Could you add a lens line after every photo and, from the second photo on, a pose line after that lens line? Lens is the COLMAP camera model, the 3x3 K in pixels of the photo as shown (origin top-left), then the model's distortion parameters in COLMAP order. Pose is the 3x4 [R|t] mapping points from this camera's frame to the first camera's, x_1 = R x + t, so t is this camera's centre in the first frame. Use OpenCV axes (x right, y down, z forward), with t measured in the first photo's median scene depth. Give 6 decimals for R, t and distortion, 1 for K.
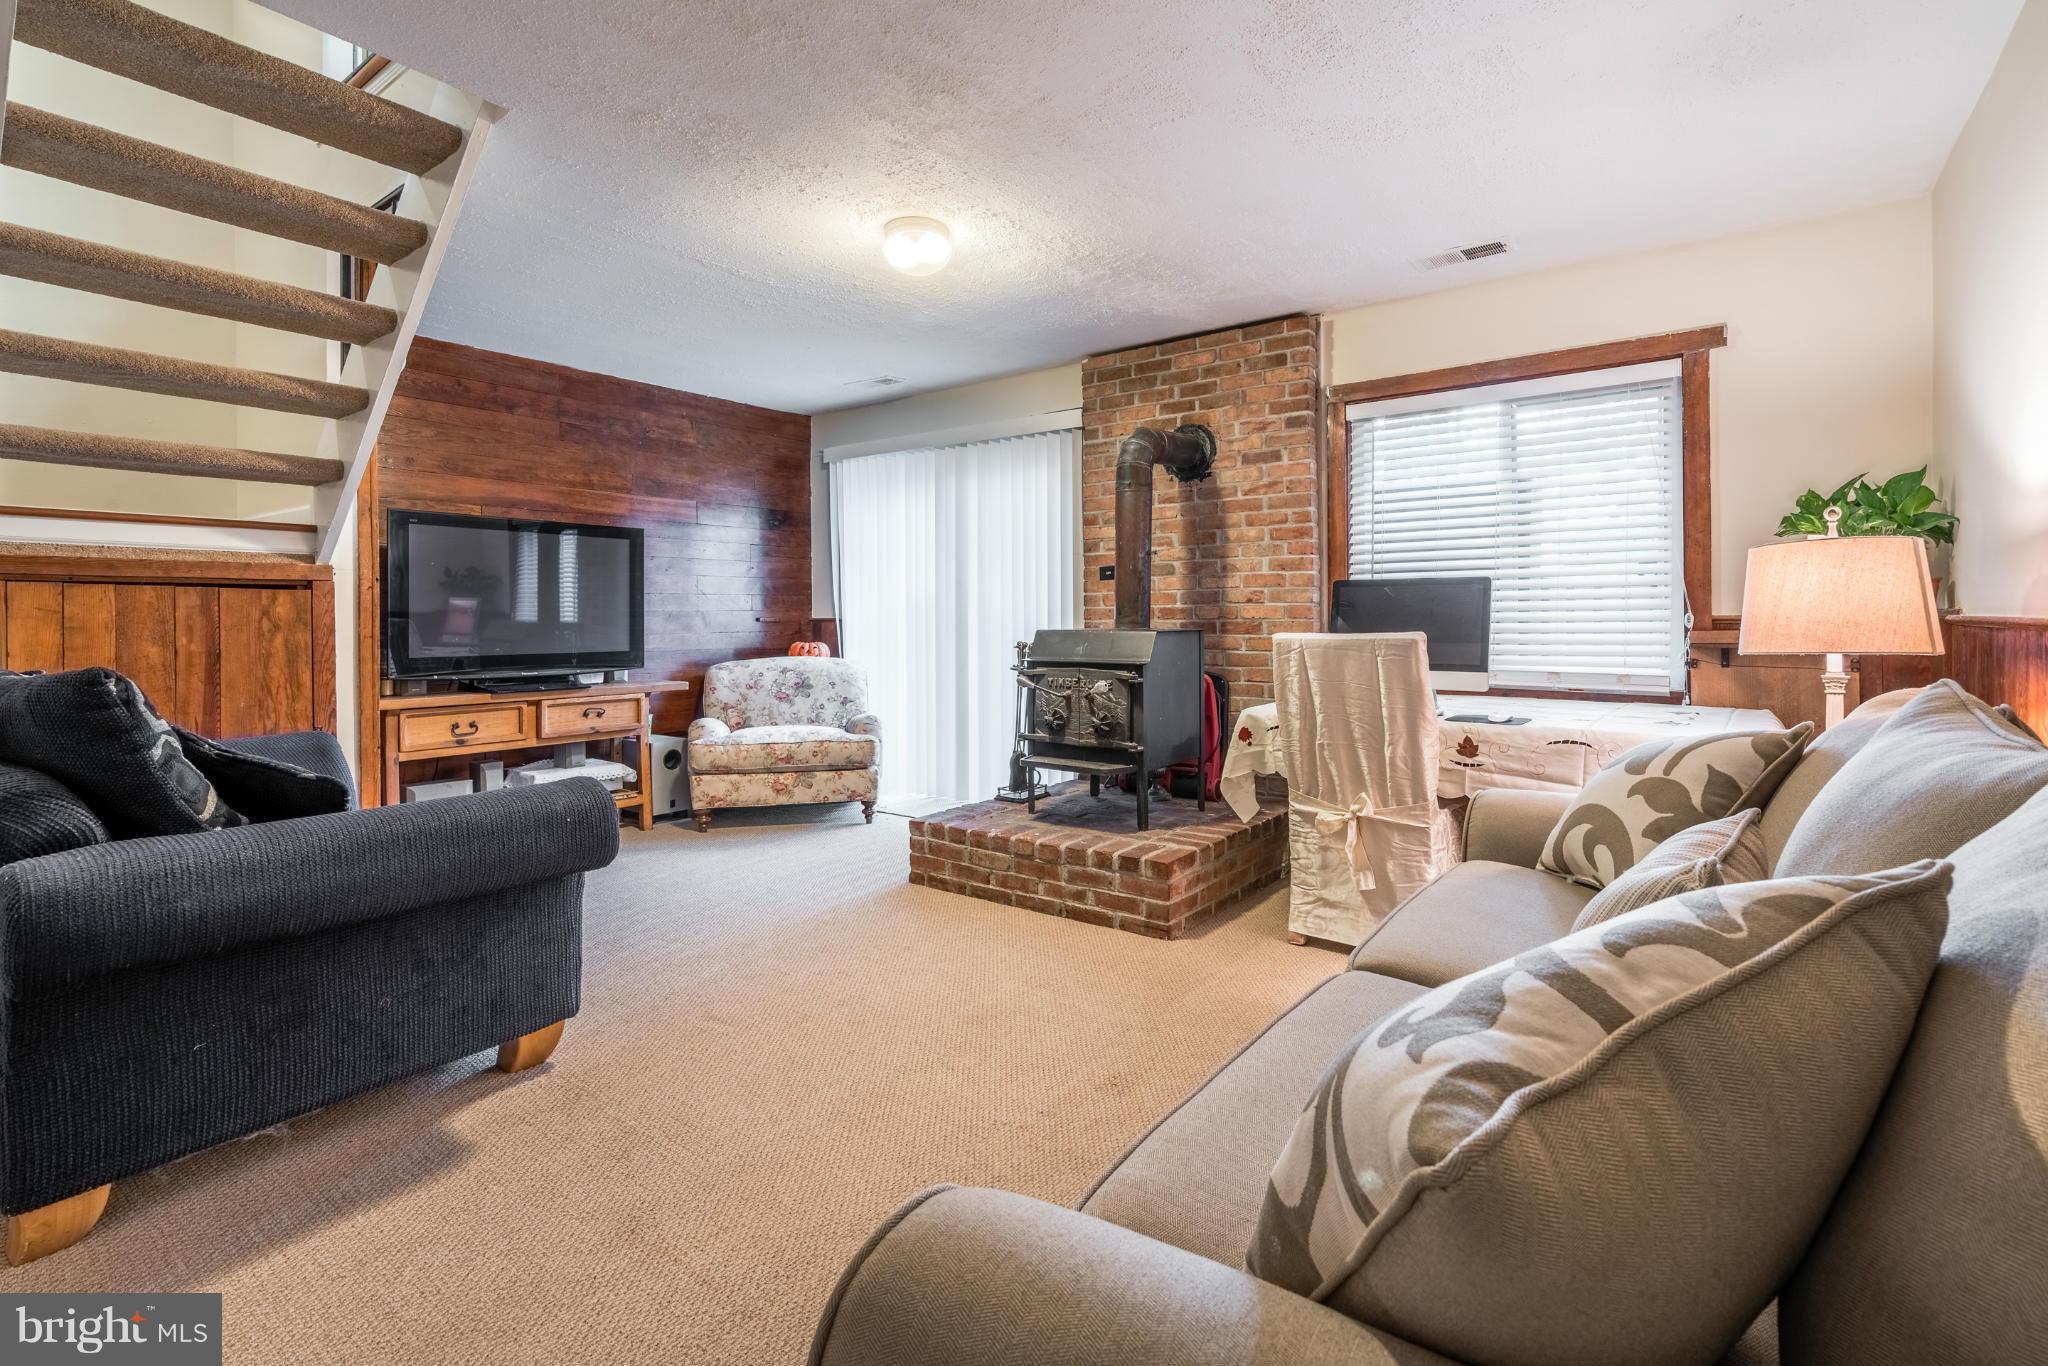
lens RADIAL K [[935.9, 0, 1043.5], [0, 935.9, 678.9], [0, 0, 1]] dist [0.000223, 0.000790]
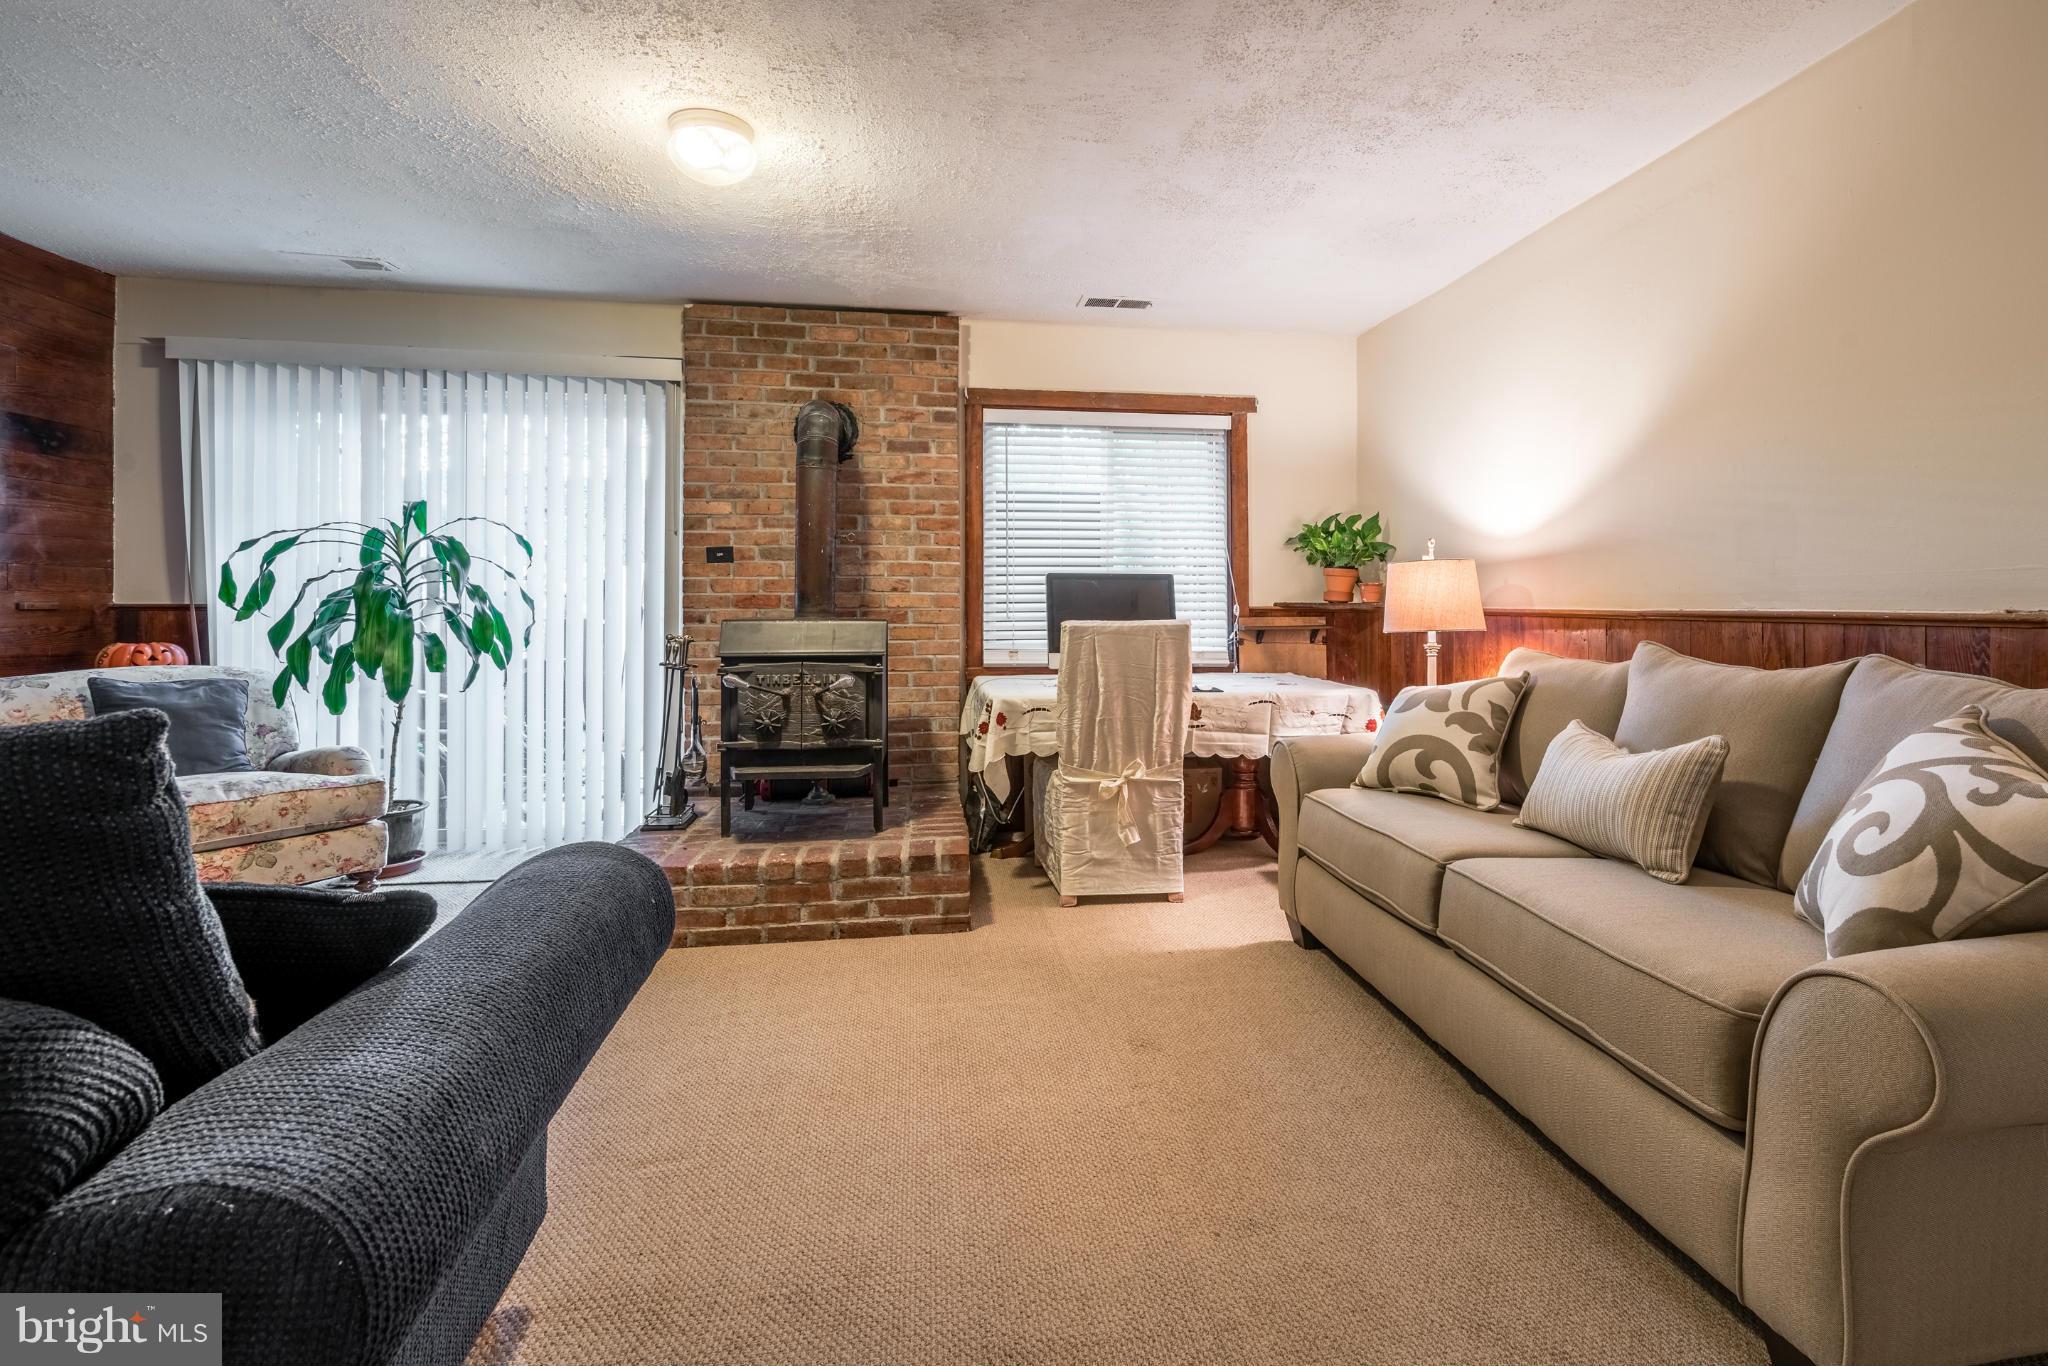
lens RADIAL K [[980.3, 0, 1083.4], [0, 980.3, 667.5], [0, 0, 1]] dist [-0.012999, 0.013413]
pose [[0.695101, -0.040693, 0.717760, -0.407914], [0.043379, 0.998952, 0.014625, -0.008081], [-0.717603, 0.020970, 0.696137, 0.144404]]
